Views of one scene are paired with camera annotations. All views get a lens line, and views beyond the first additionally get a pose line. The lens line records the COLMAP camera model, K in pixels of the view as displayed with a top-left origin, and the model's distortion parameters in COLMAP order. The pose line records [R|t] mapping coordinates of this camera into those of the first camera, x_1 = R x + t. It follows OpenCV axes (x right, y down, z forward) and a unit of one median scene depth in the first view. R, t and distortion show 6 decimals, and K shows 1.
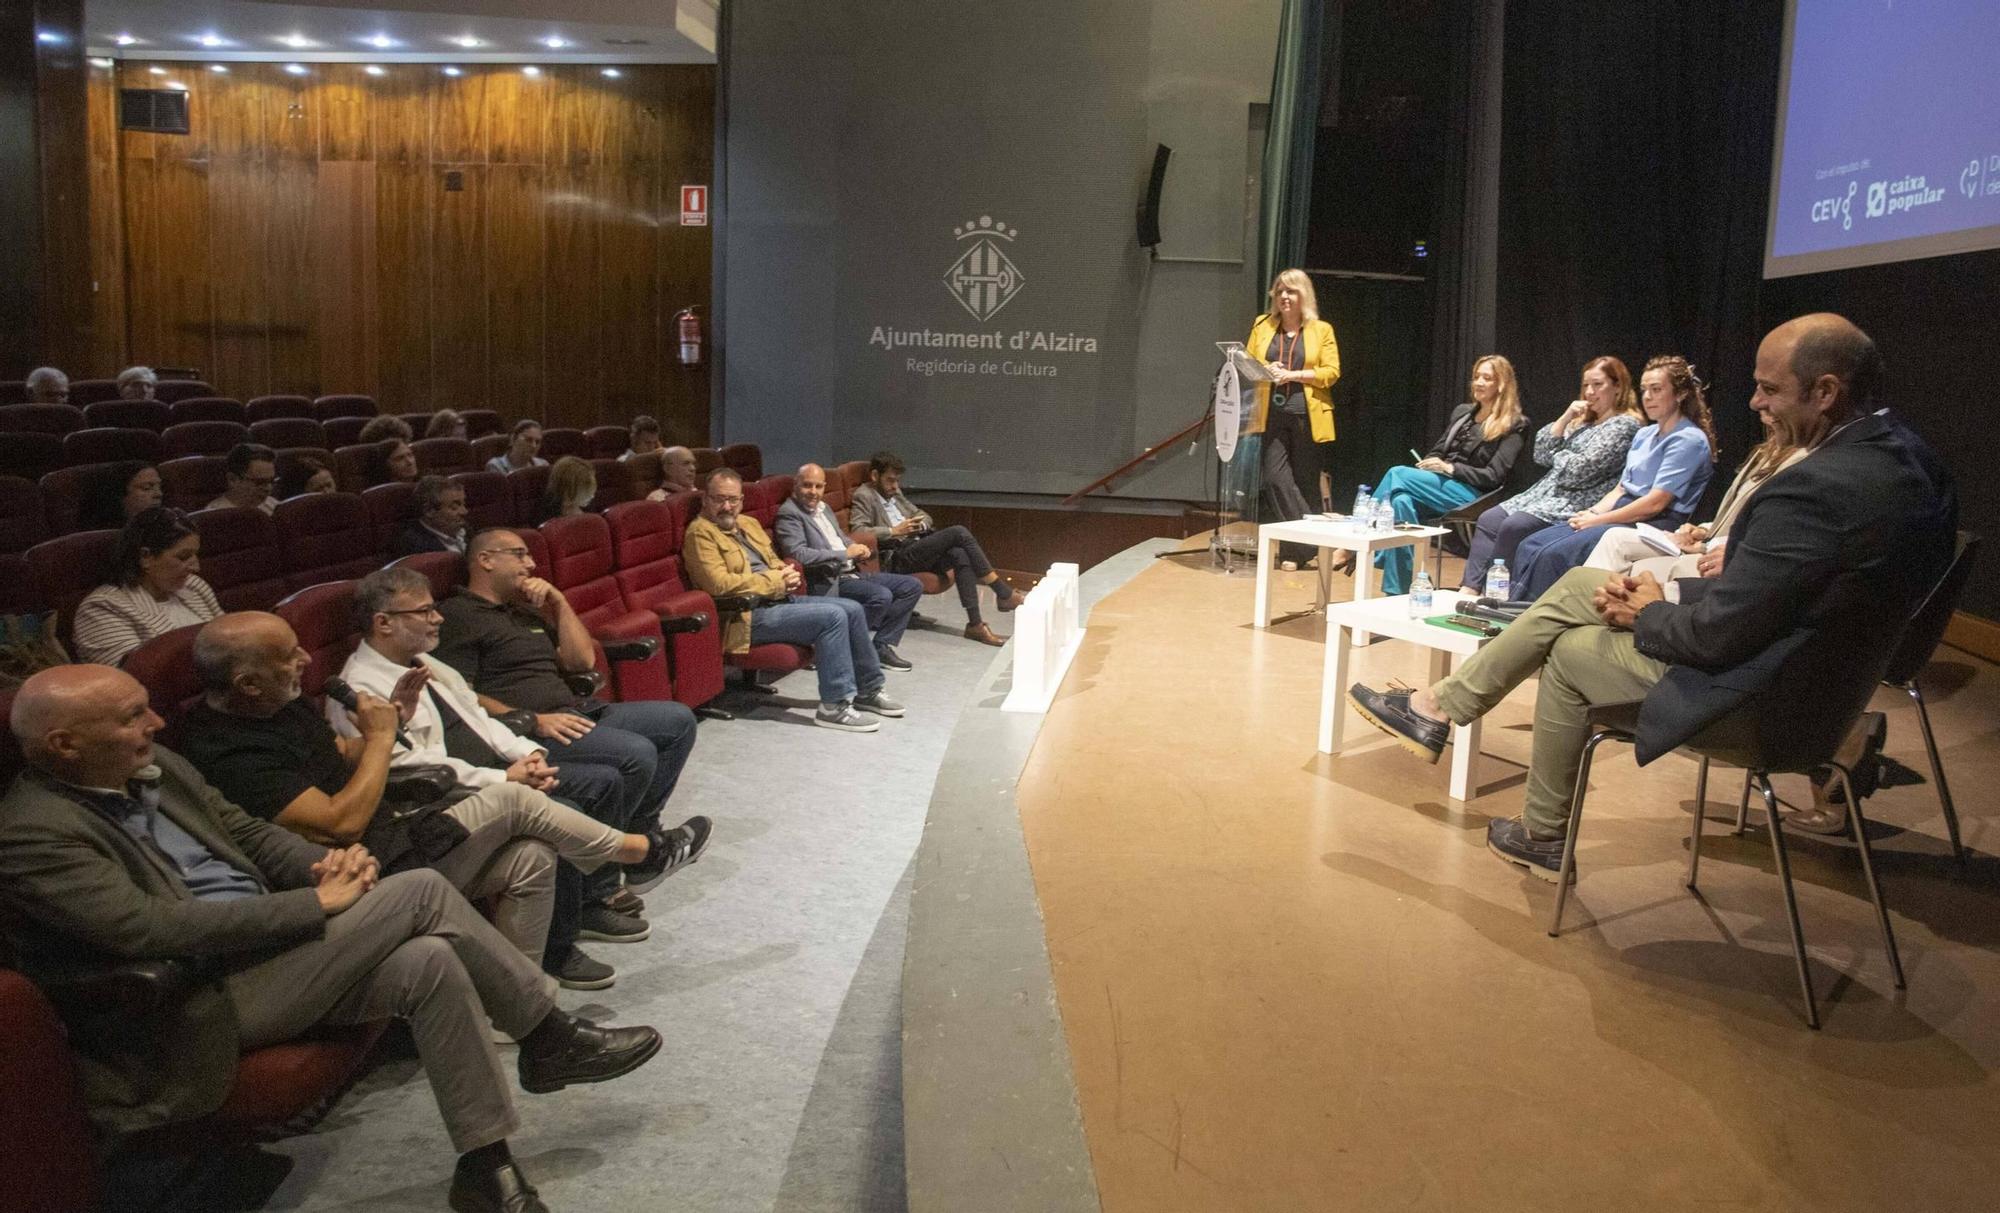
lens RADIAL K [[1361.9, 0, 1091.4], [0, 1361.9, 487.2], [0, 0, 1]] dist [-0.043980, 0.032049]
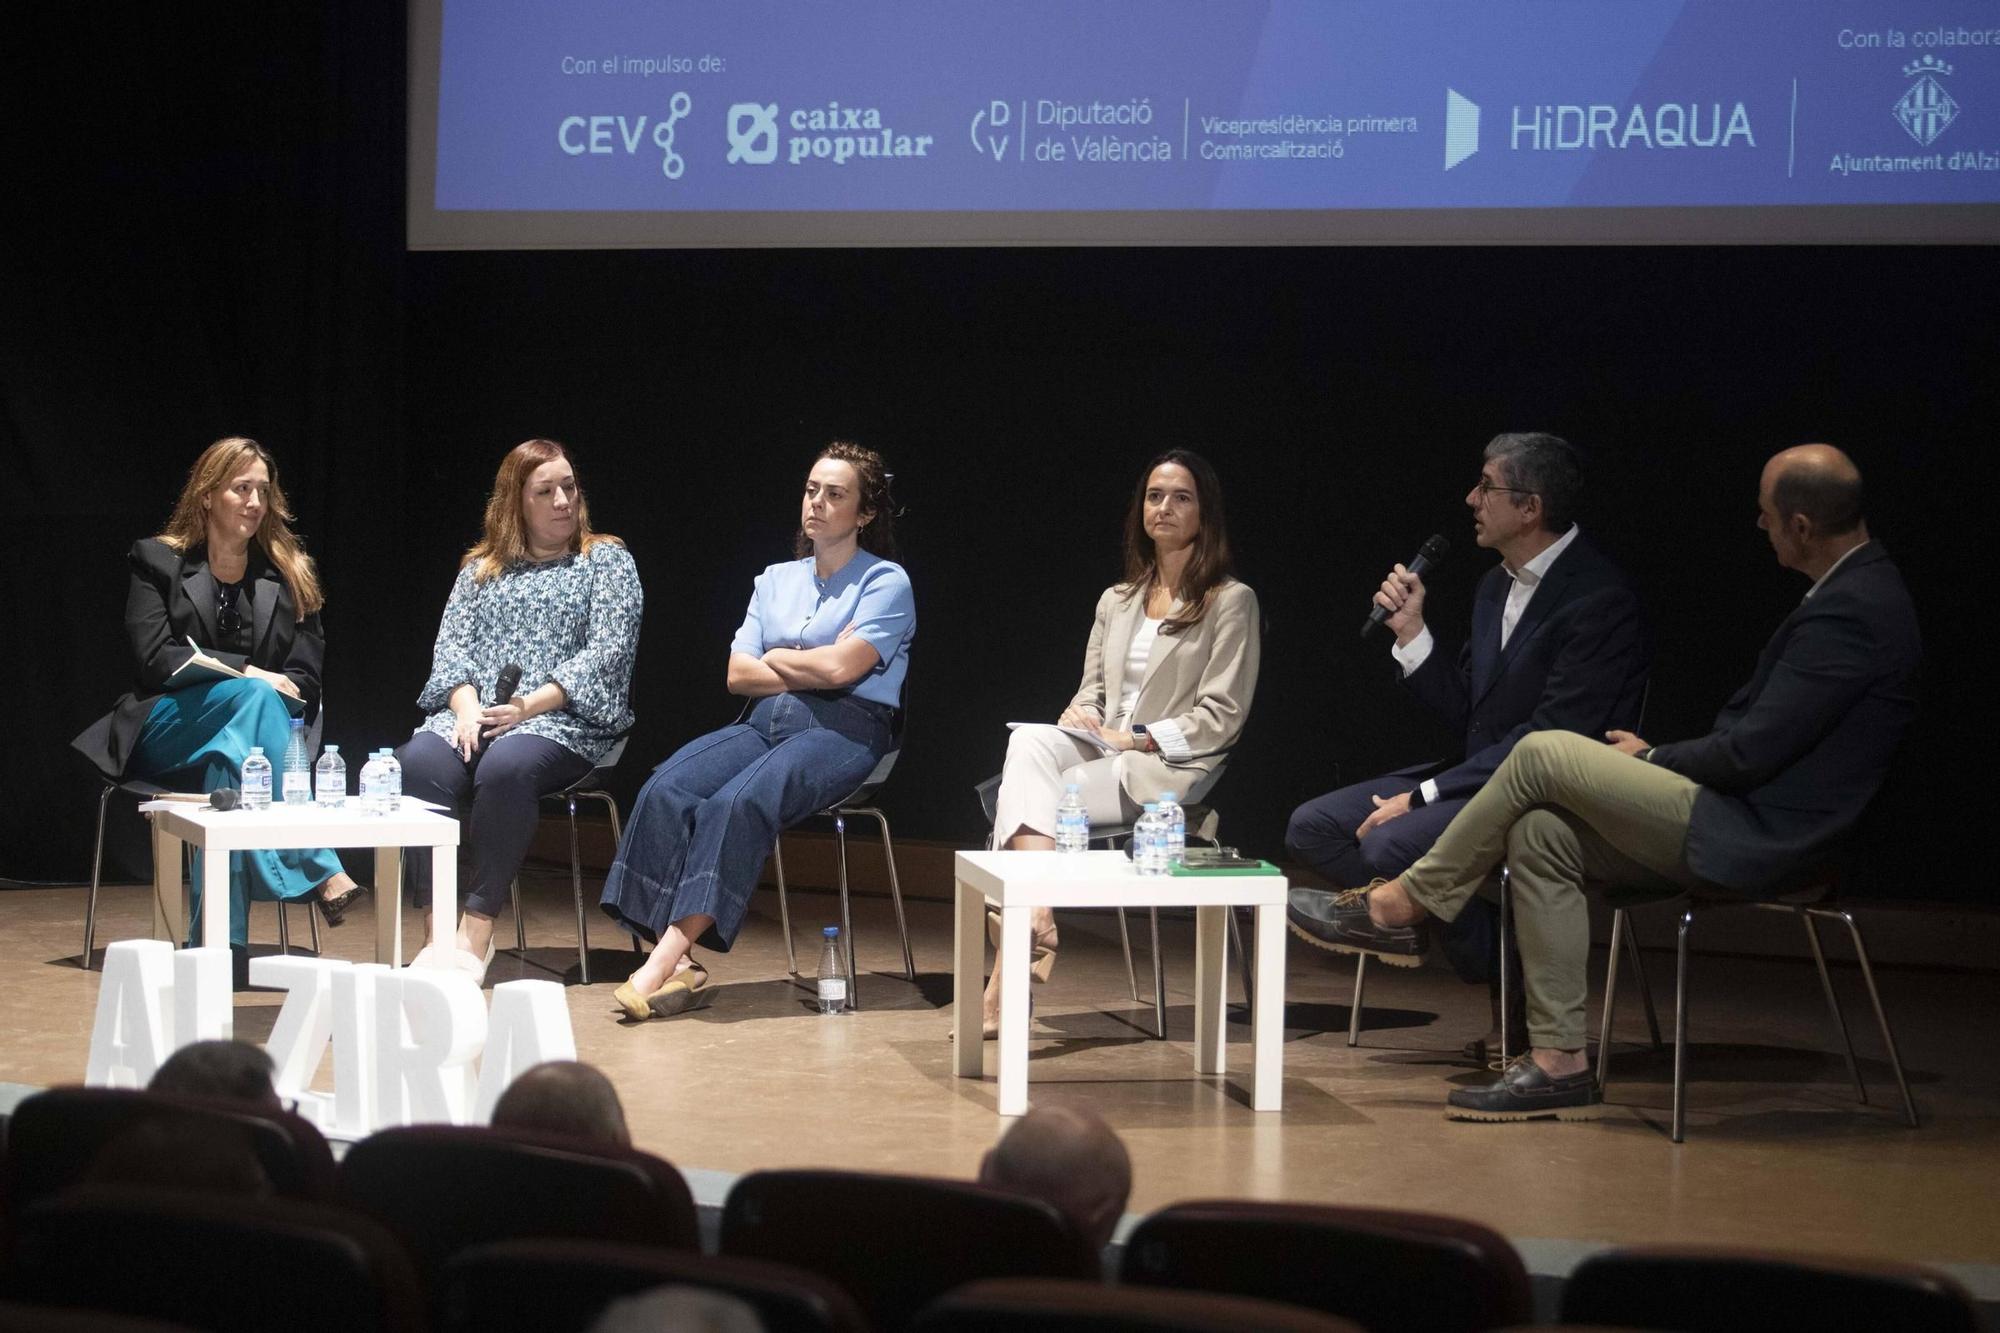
lens RADIAL K [[5620.8, 0, 996.2], [0, 5620.8, 669.3], [0, 0, 1]] dist [-0.291037, 0.000000]
pose [[0.432995, -0.092372, 0.896651, -1.088471], [0.097200, 0.993720, 0.055433, -0.080235], [-0.896140, 0.063152, 0.439254, -0.079920]]
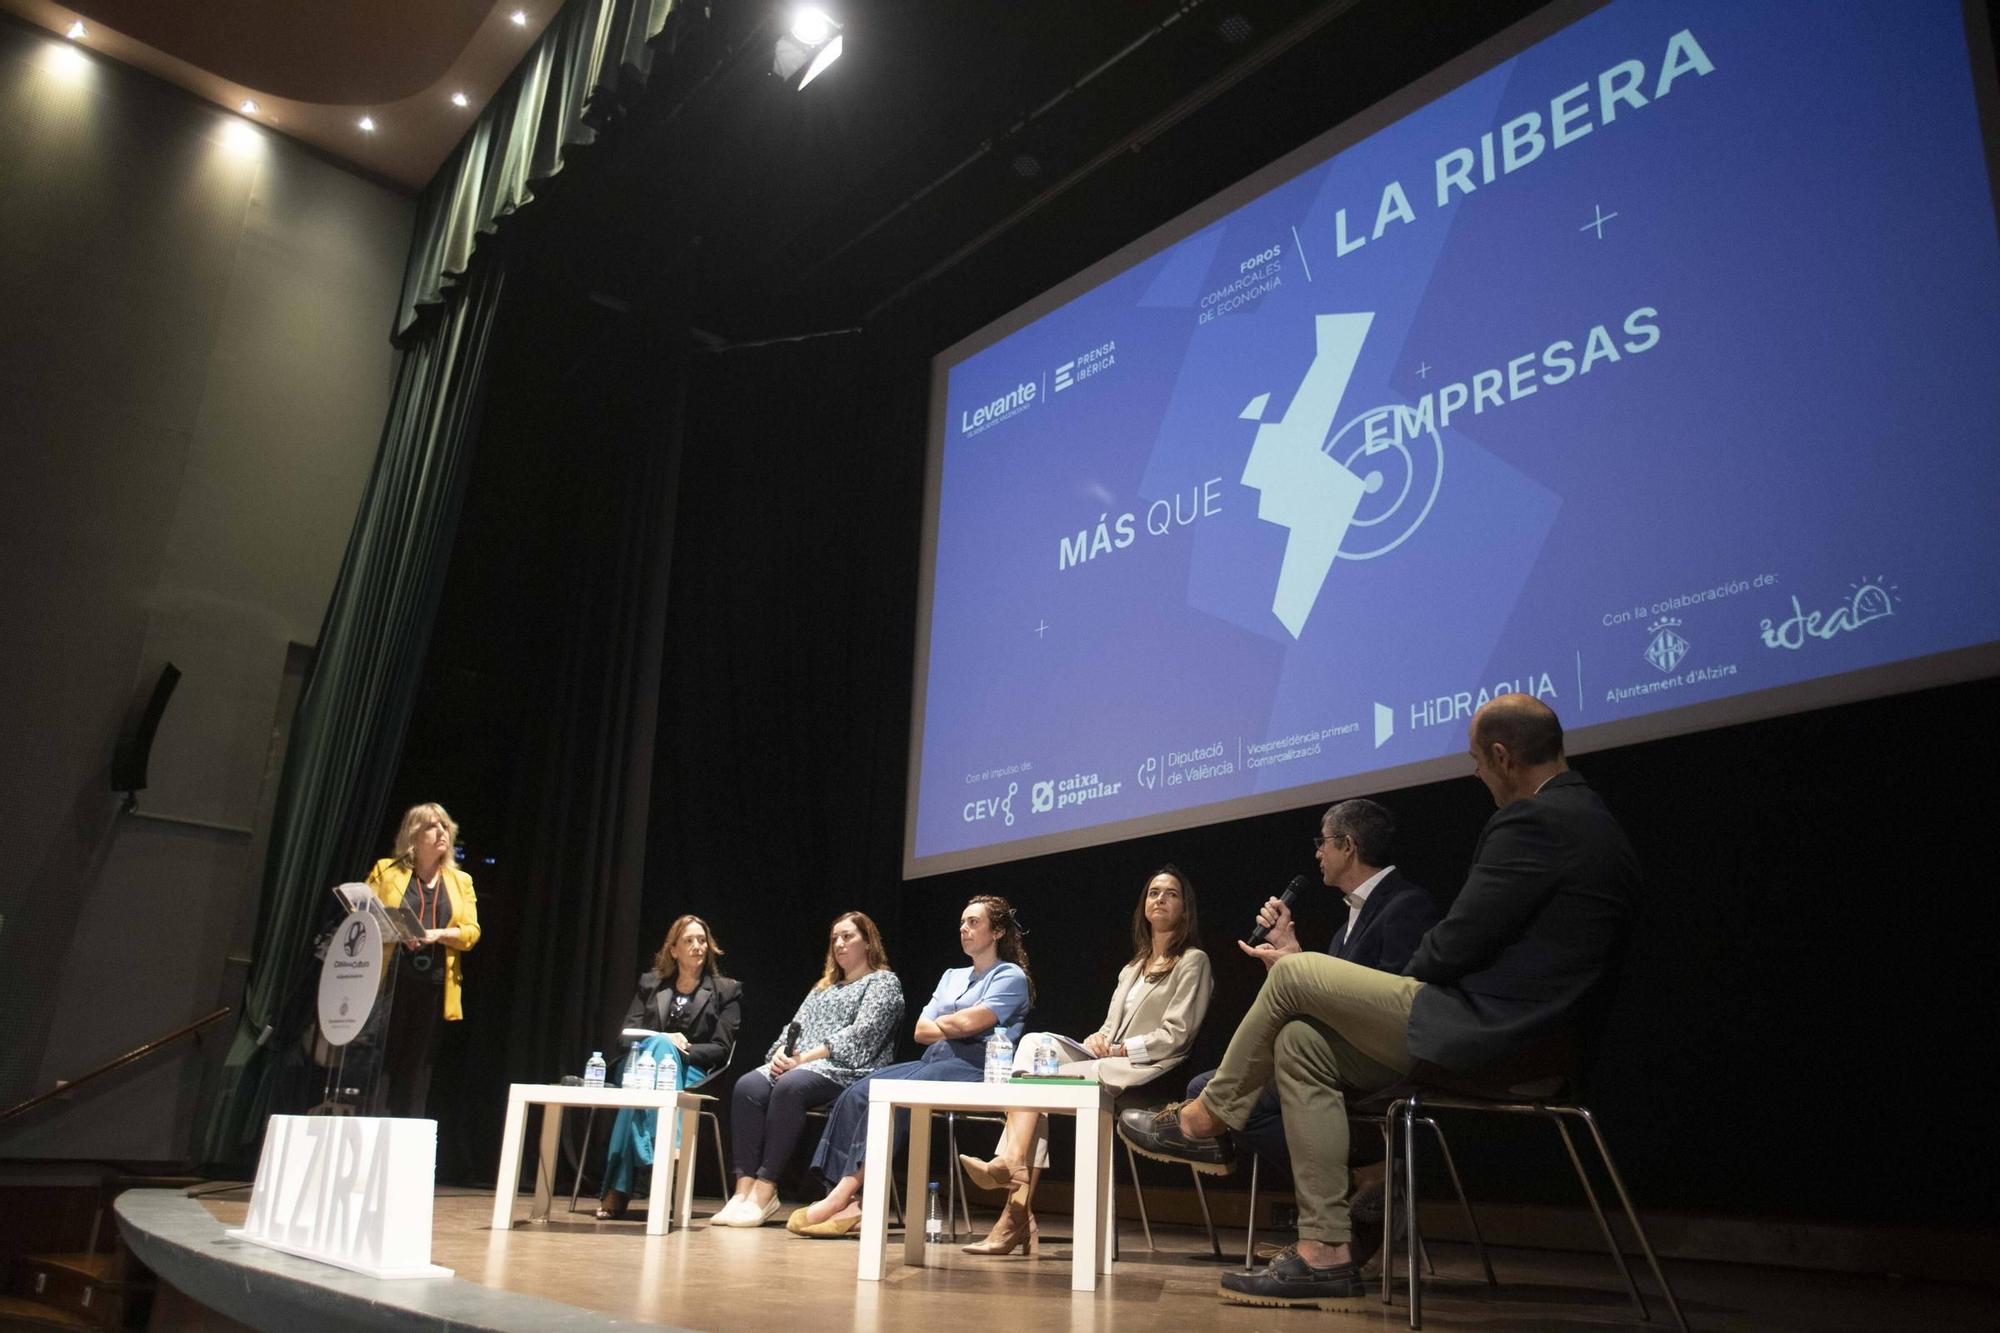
lens RADIAL K [[1488.9, 0, 994.7], [0, 1488.9, 649.6], [0, 0, 1]] dist [-0.049613, 0.048620]
pose [[0.709467, 0.223725, 0.668284, -0.204512], [0.059923, 0.925688, -0.373513, 0.091427], [-0.702187, 0.305041, 0.643338, 0.152520]]
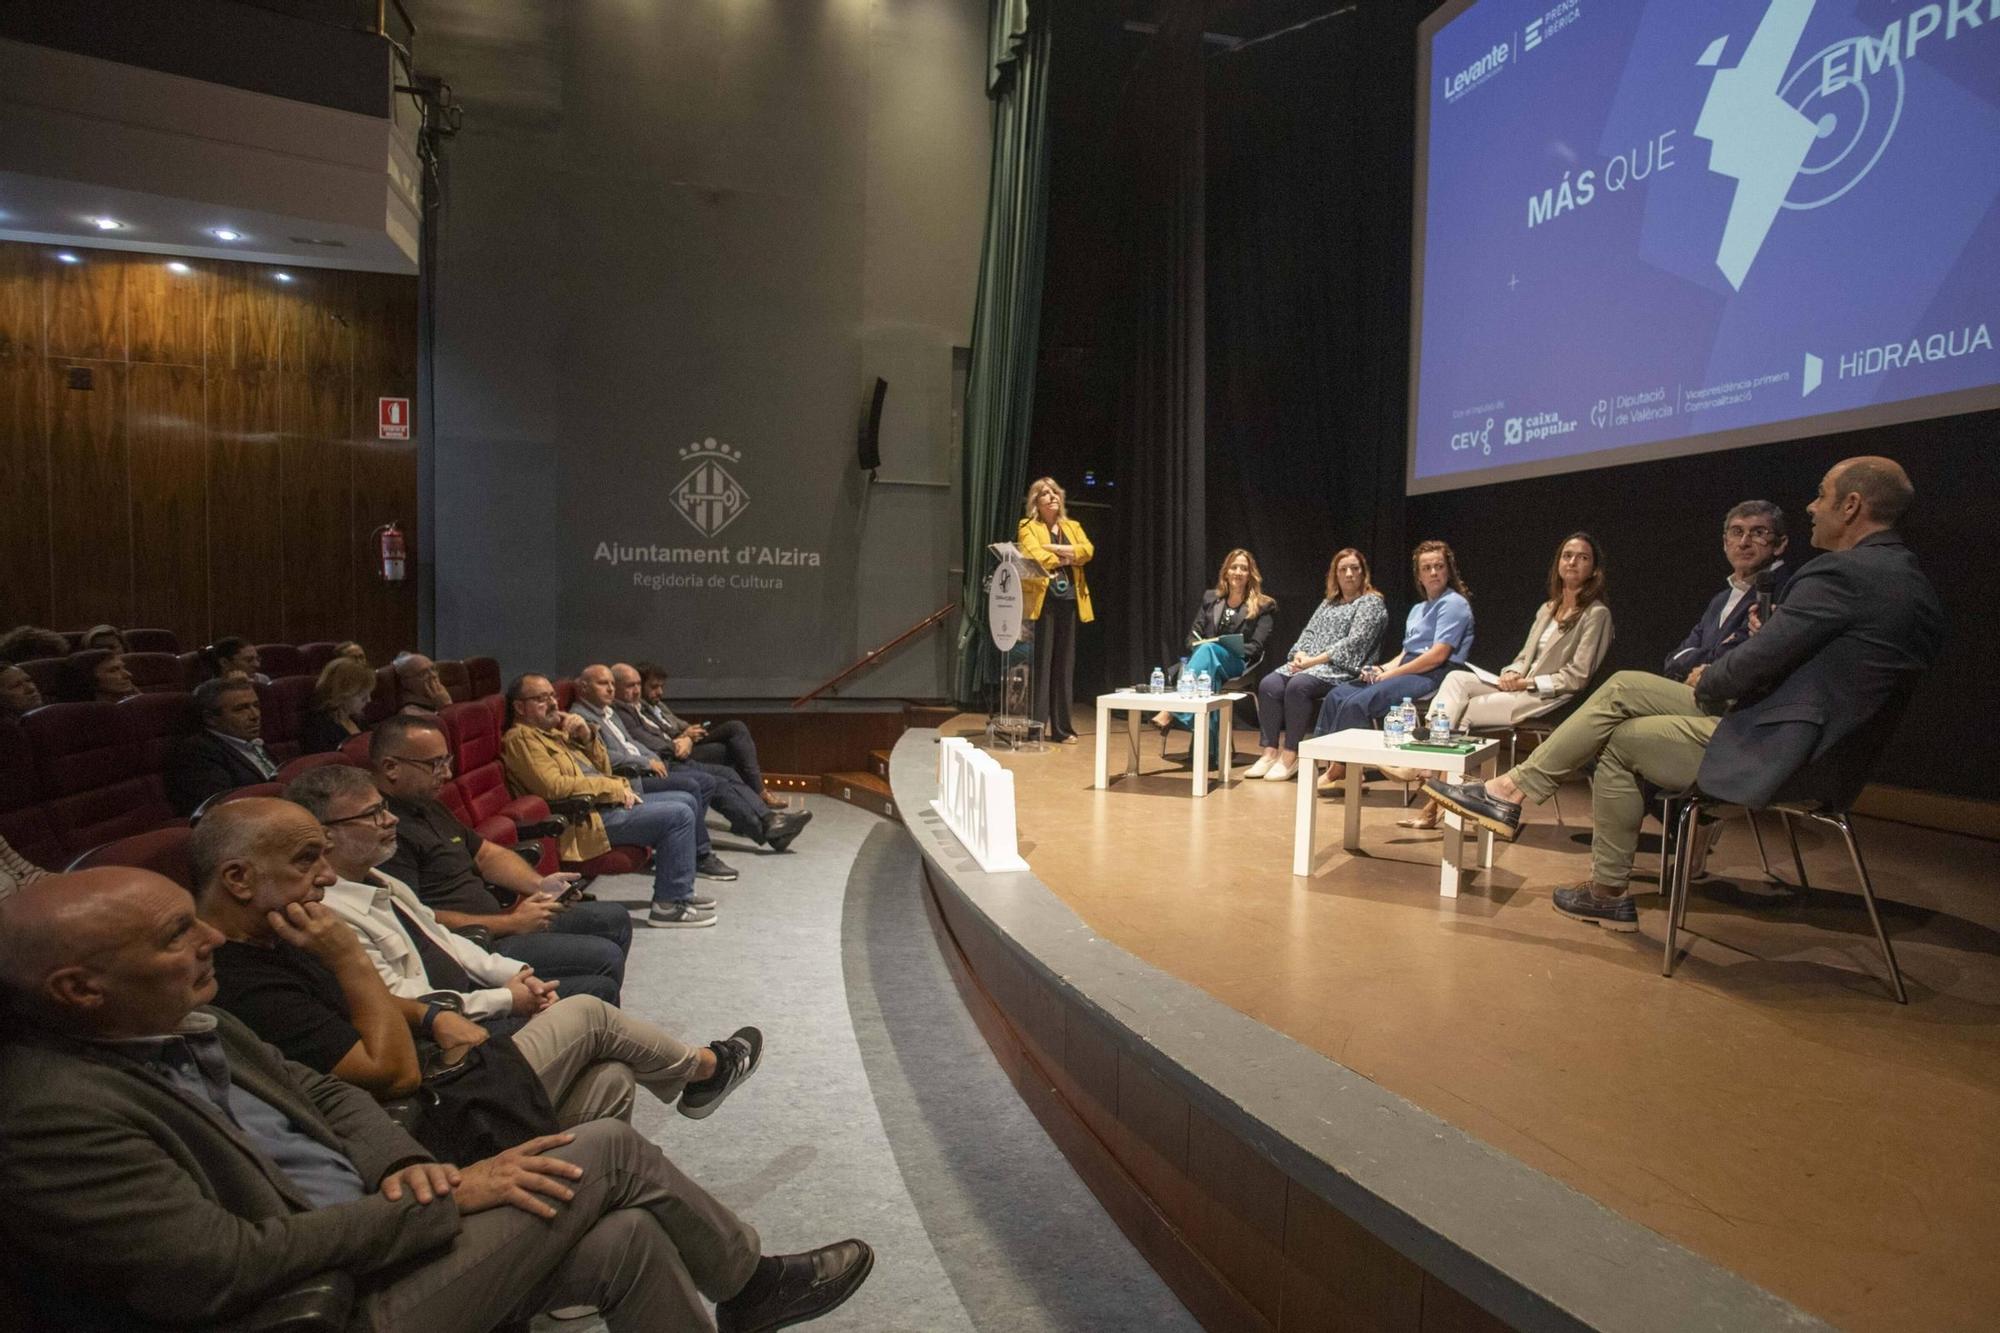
lens RADIAL K [[1145.5, 0, 1096.2], [0, 1145.5, 654.3], [0, 0, 1]] dist [-0.059513, 0.036108]
pose [[0.926664, -0.032035, 0.374524, -0.164094], [0.049620, 0.998068, -0.037403, 0.020257], [-0.372602, 0.053244, 0.926462, 0.090711]]
